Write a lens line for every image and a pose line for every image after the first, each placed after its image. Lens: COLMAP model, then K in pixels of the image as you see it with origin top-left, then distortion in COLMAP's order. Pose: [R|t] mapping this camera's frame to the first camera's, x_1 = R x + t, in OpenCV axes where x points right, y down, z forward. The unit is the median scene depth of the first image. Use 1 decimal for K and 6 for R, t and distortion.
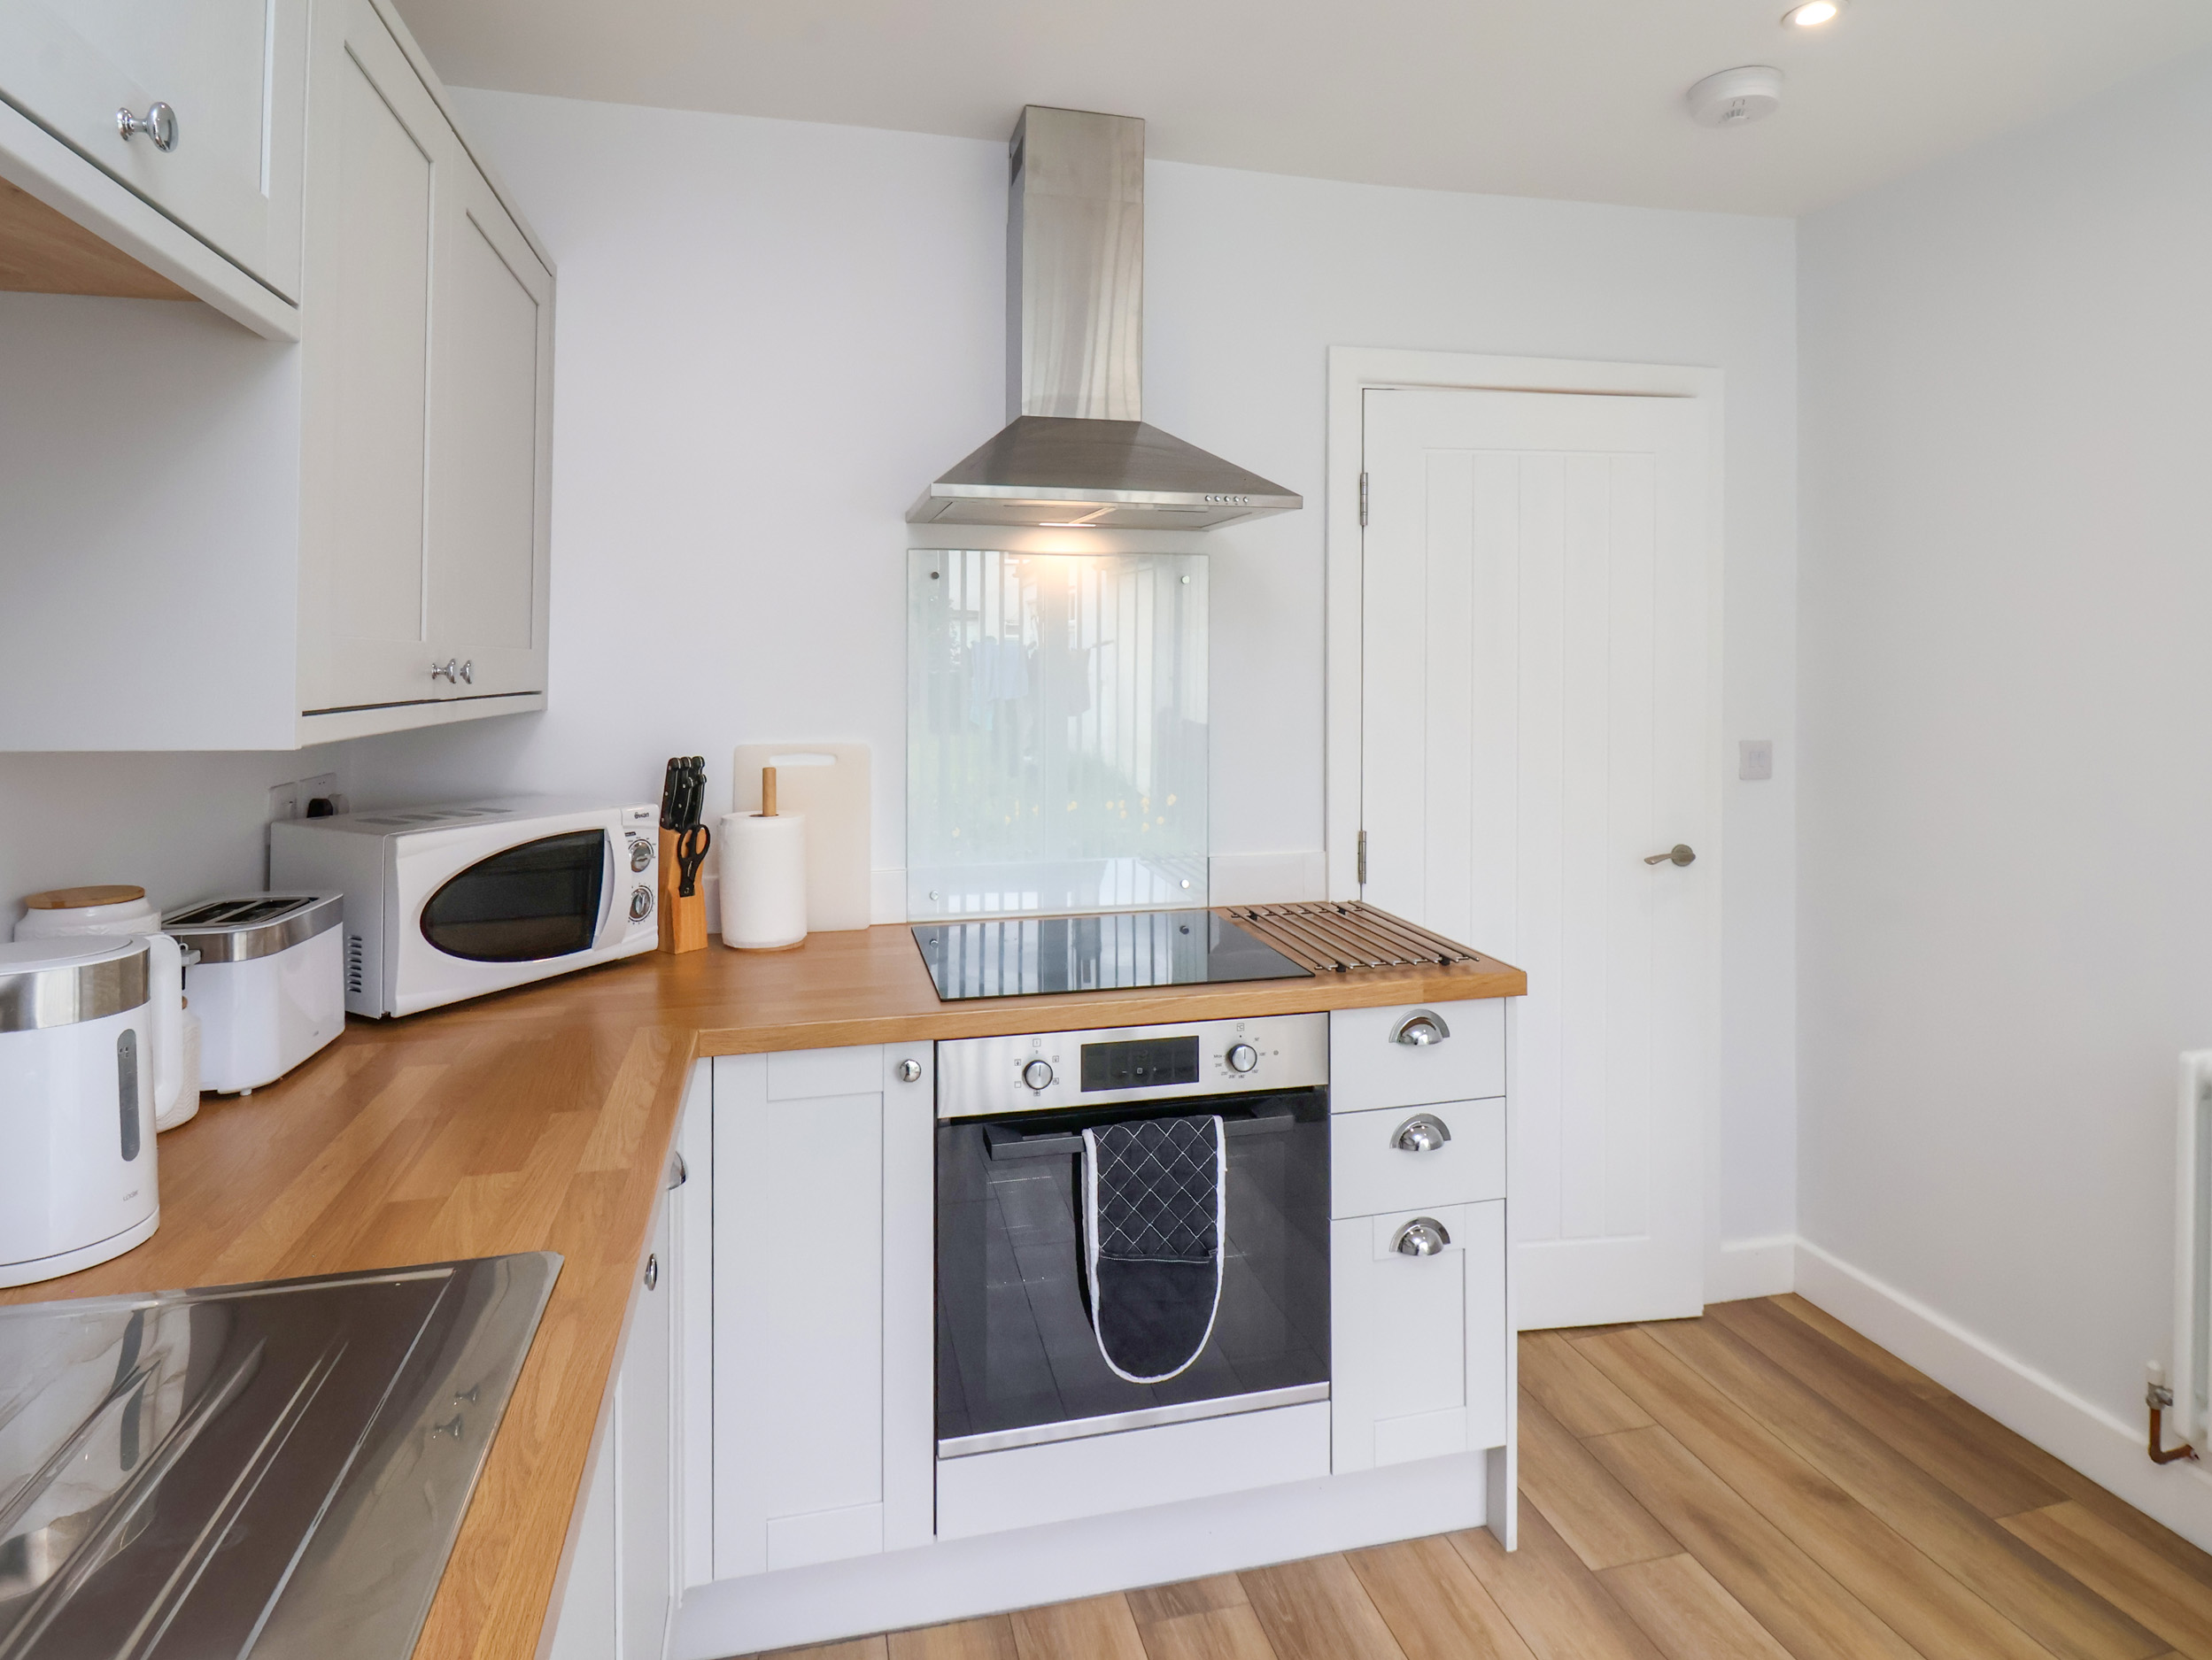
lens RADIAL K [[1202.6, 0, 1139.5], [0, 1202.6, 669.8], [0, 0, 1]] dist [-0.010556, -0.005806]
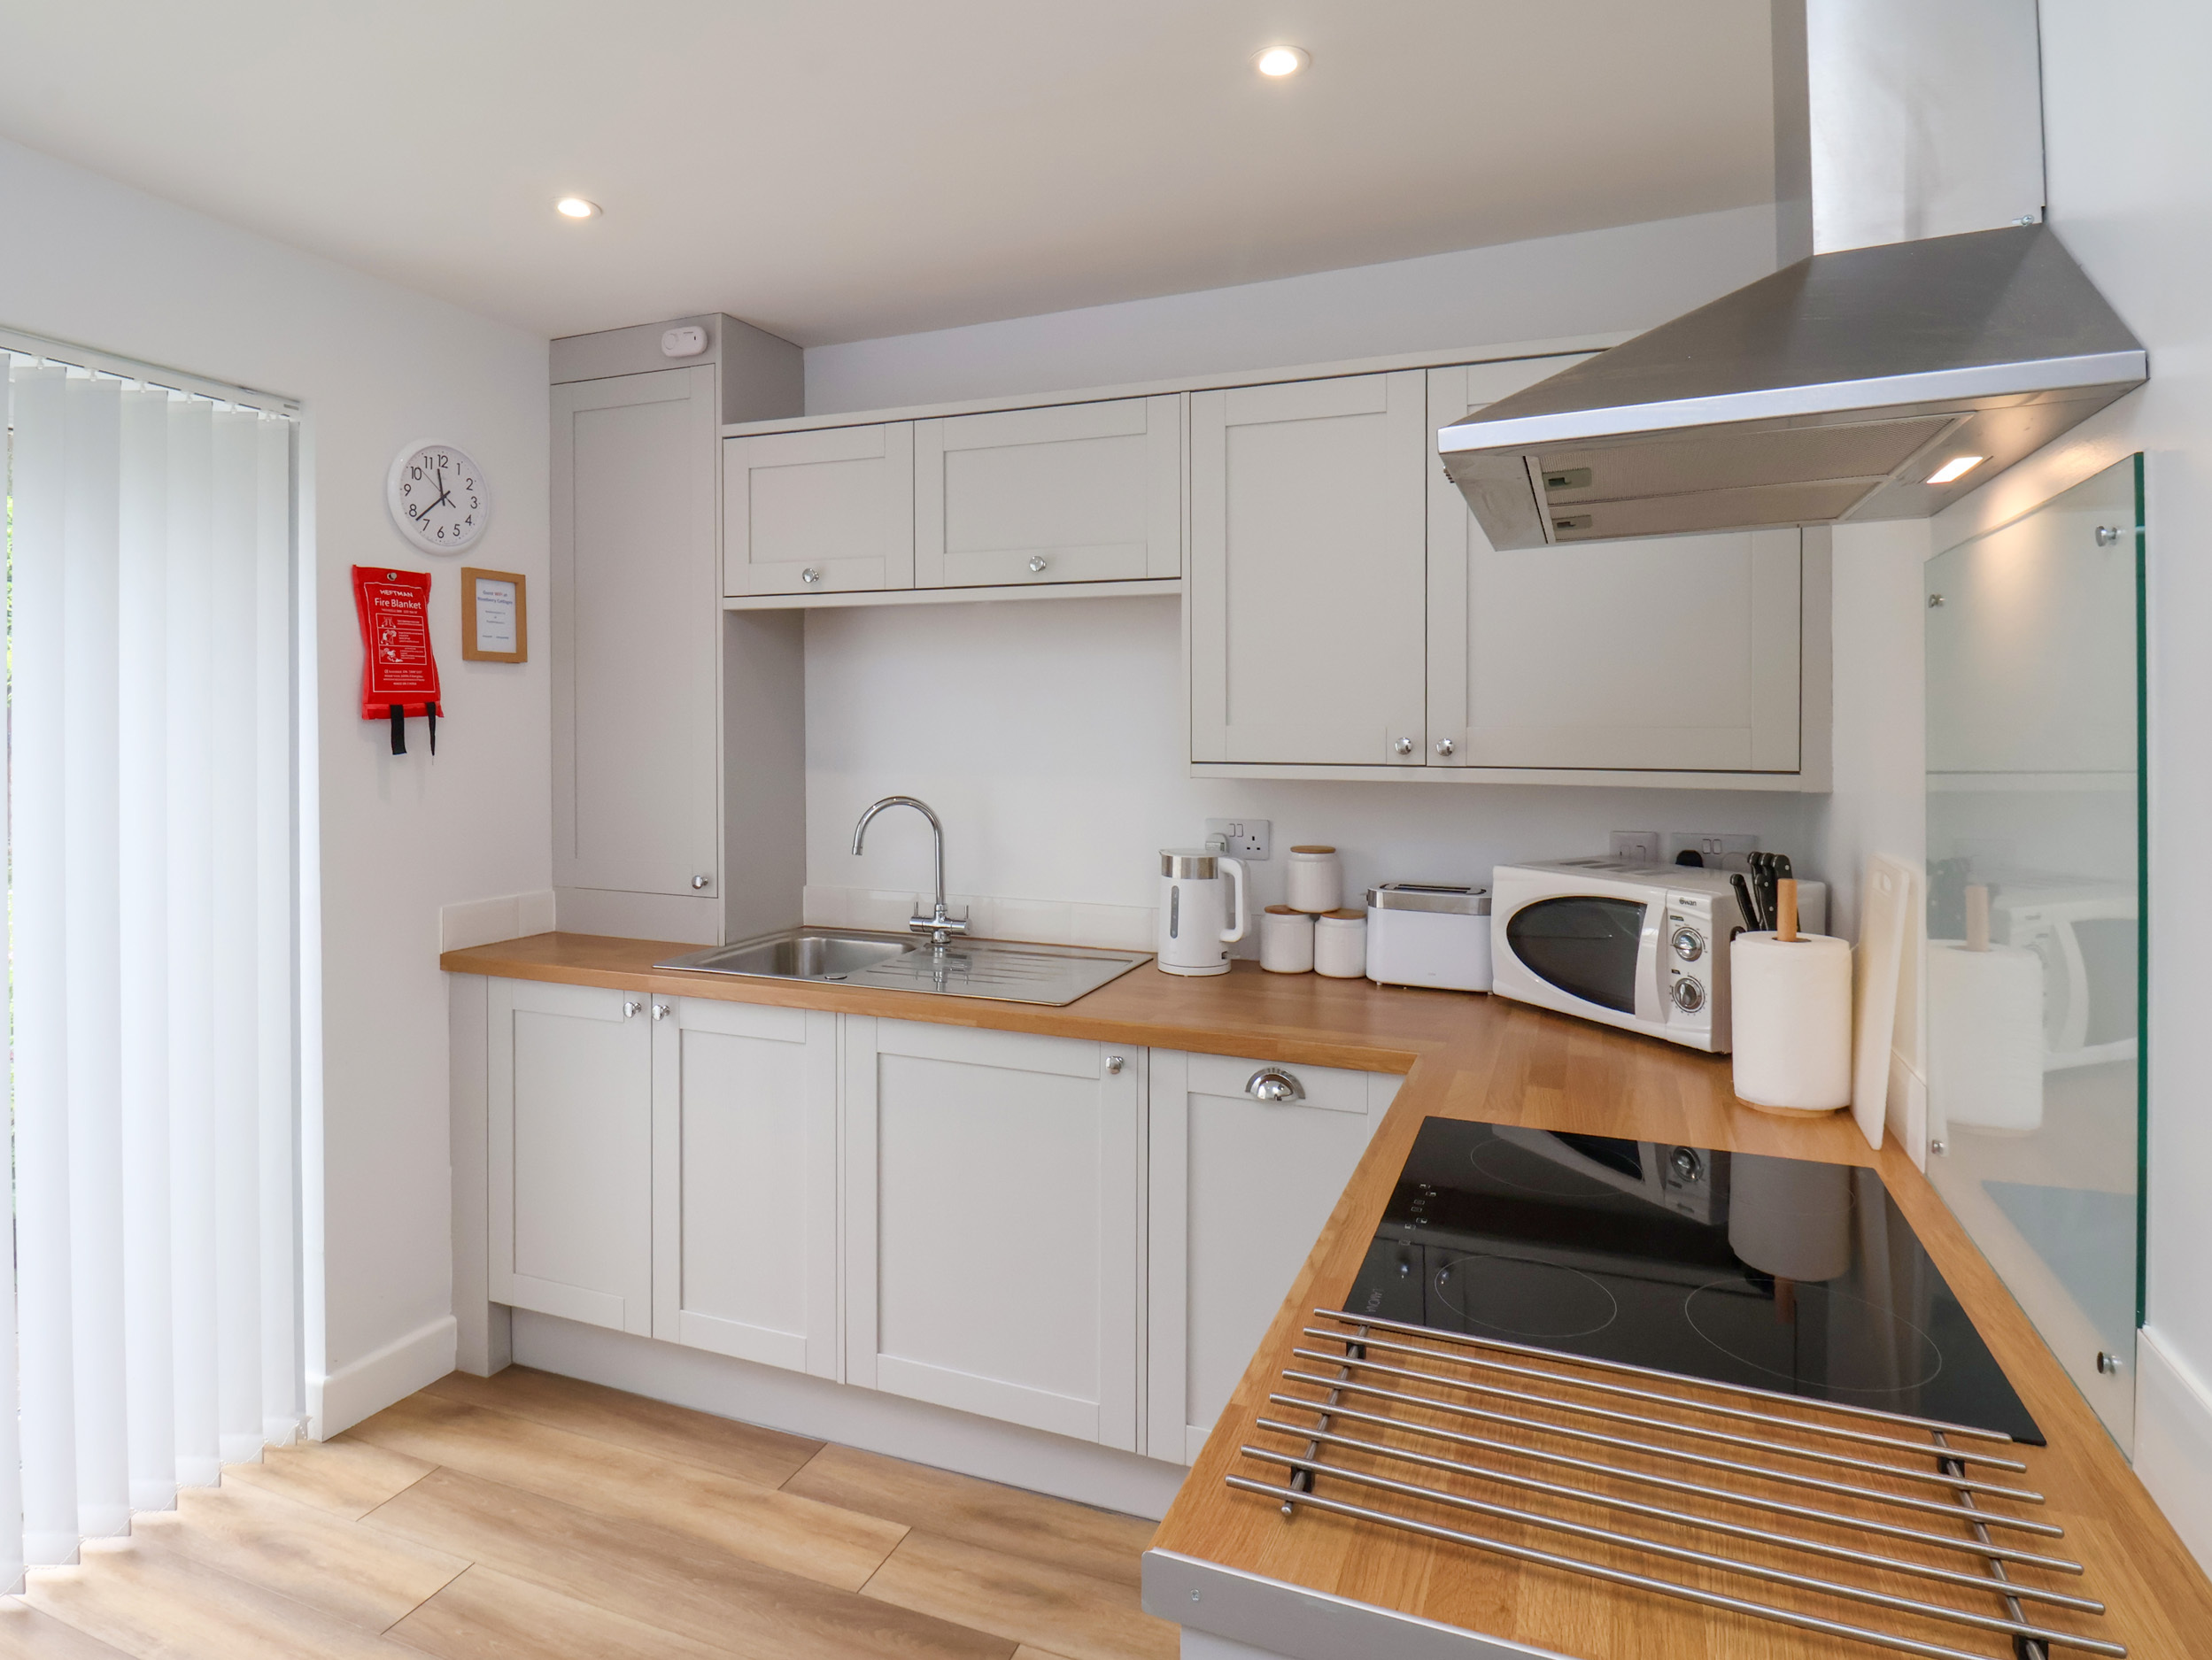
lens RADIAL K [[1202.6, 0, 1145.9], [0, 1202.6, 741.3], [0, 0, 1]] dist [-0.010556, -0.005806]
pose [[-0.586235, 0.006569, -0.810114, 0.635946], [-0.006602, 0.999895, 0.012886, -0.017424], [0.810114, 0.012902, -0.586131, 1.252963]]
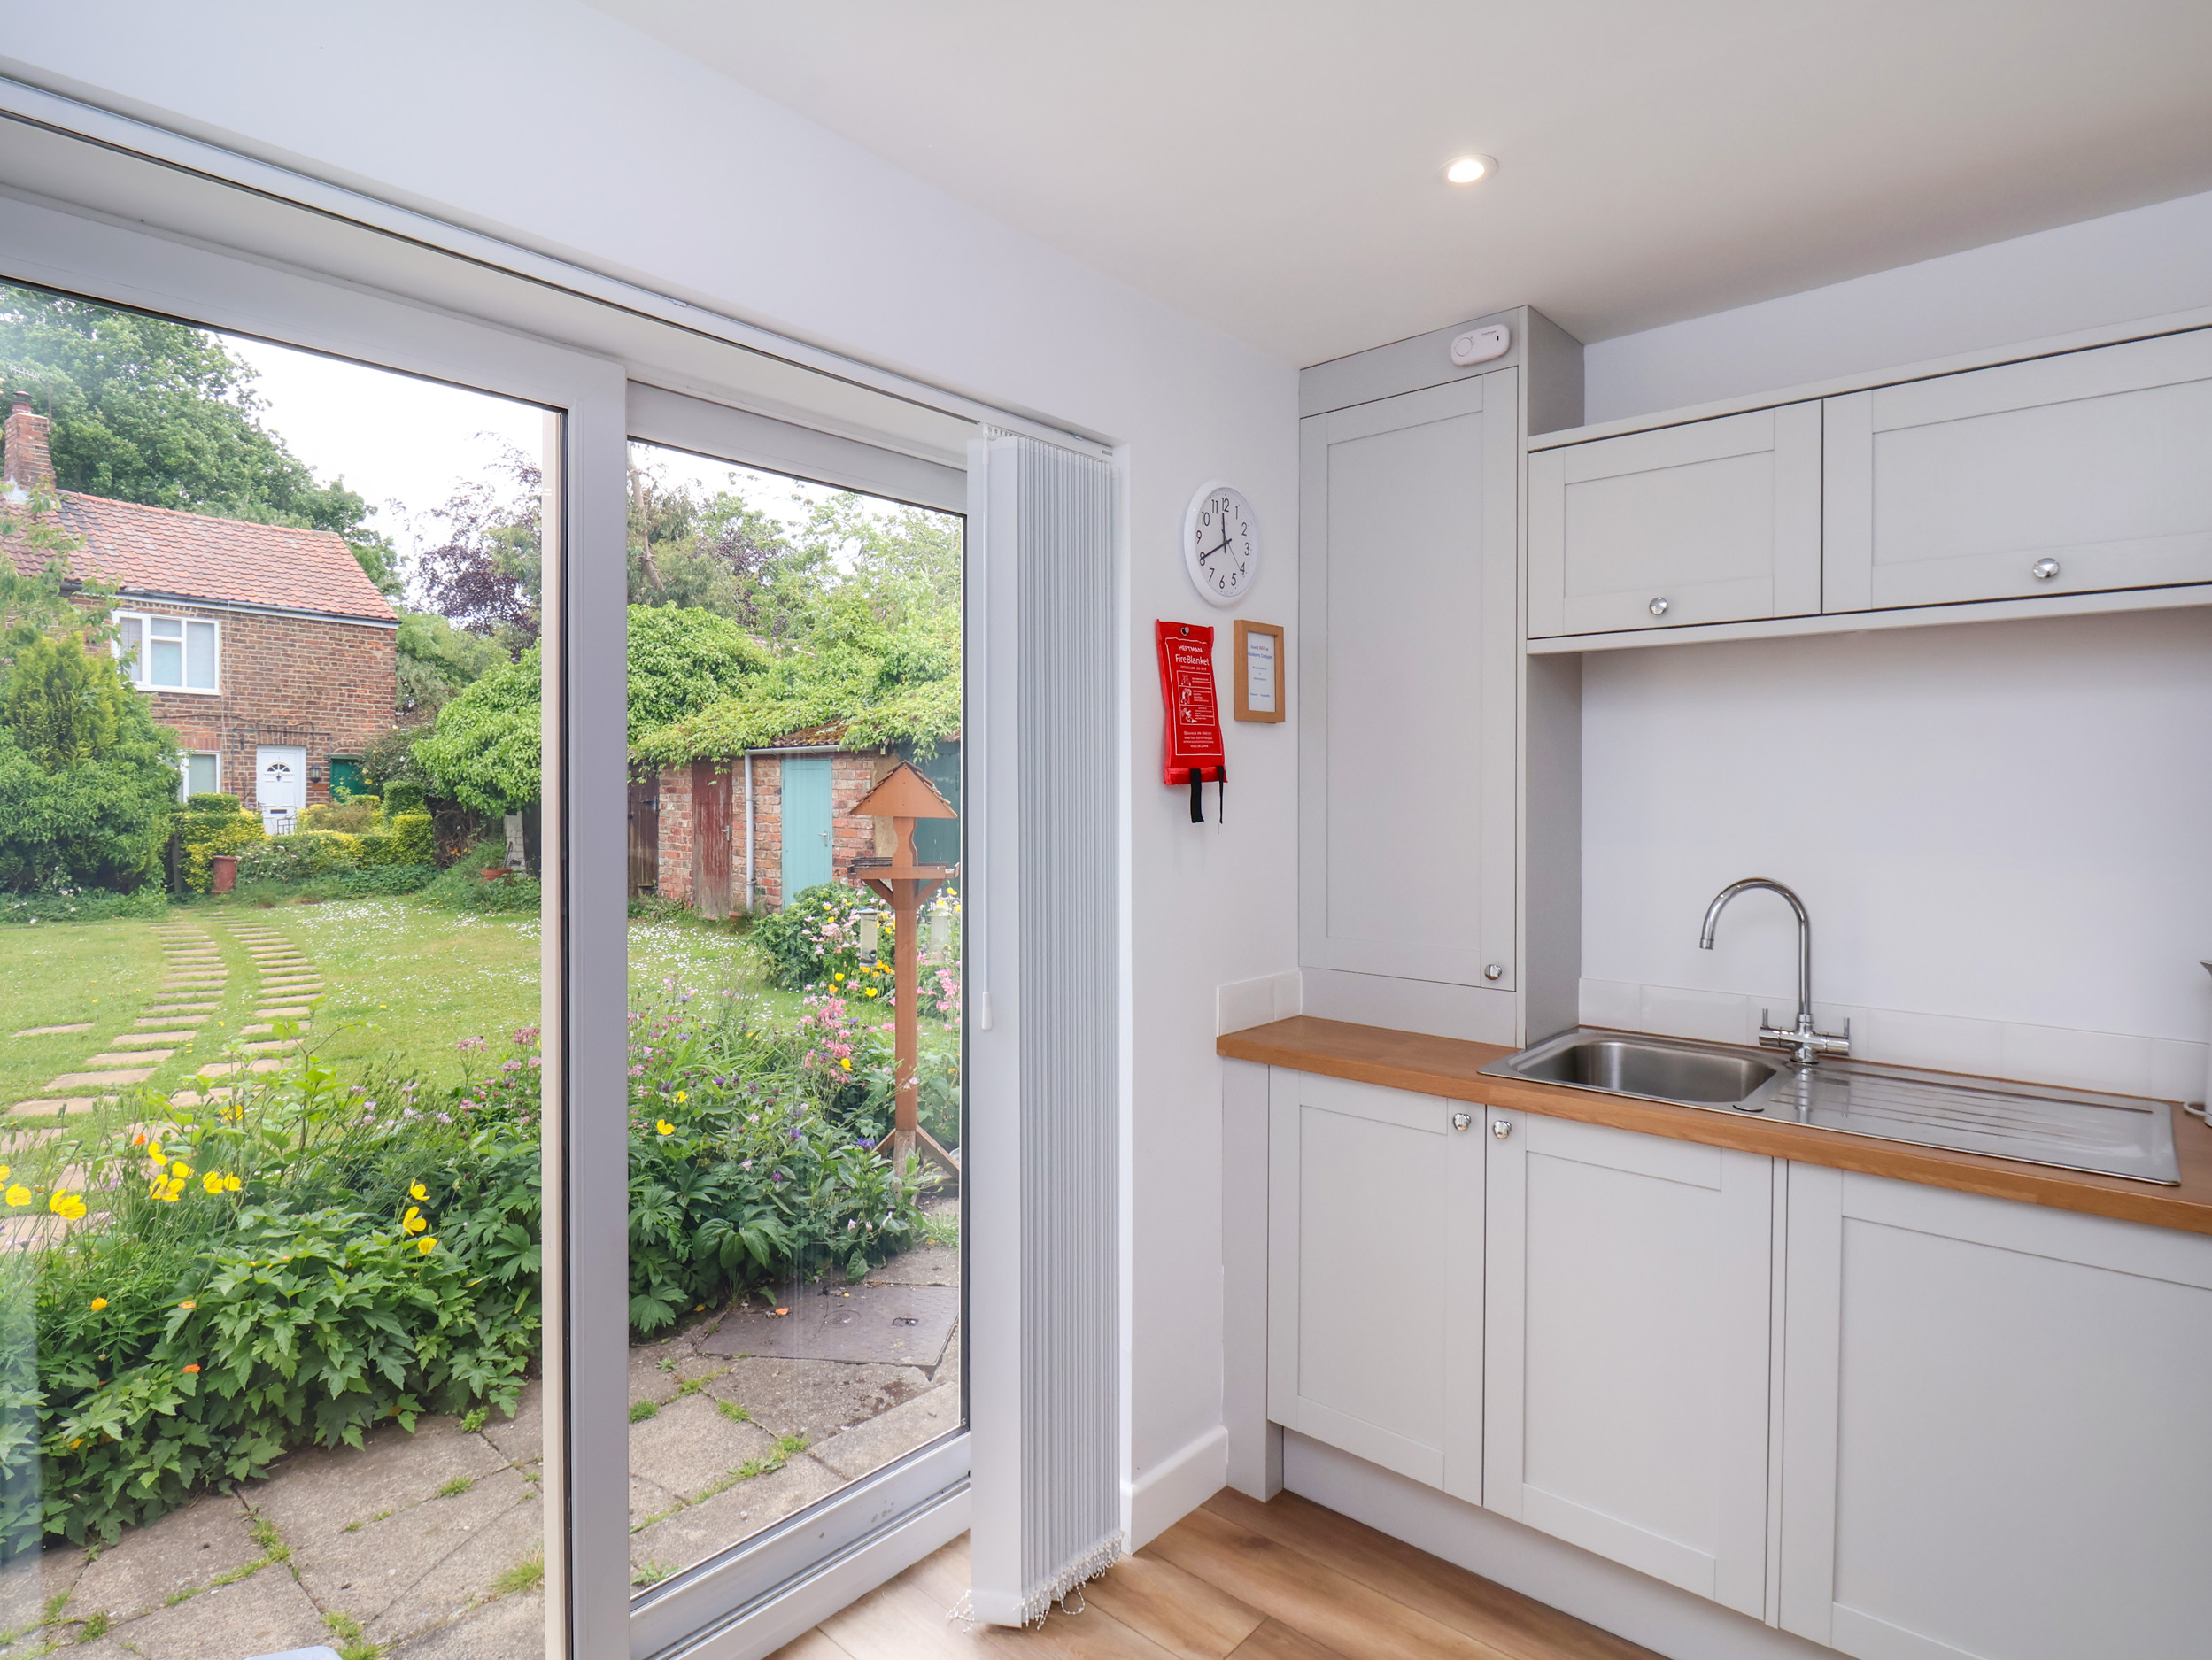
lens RADIAL K [[1177.7, 0, 1117.3], [0, 1177.7, 819.1], [0, 0, 1]] dist [-0.001843, -0.002635]
pose [[-0.831858, 0.011437, -0.554871, 0.785337], [-0.002868, 0.999686, 0.024905, -0.013829], [0.554982, 0.022309, -0.831563, 0.763705]]
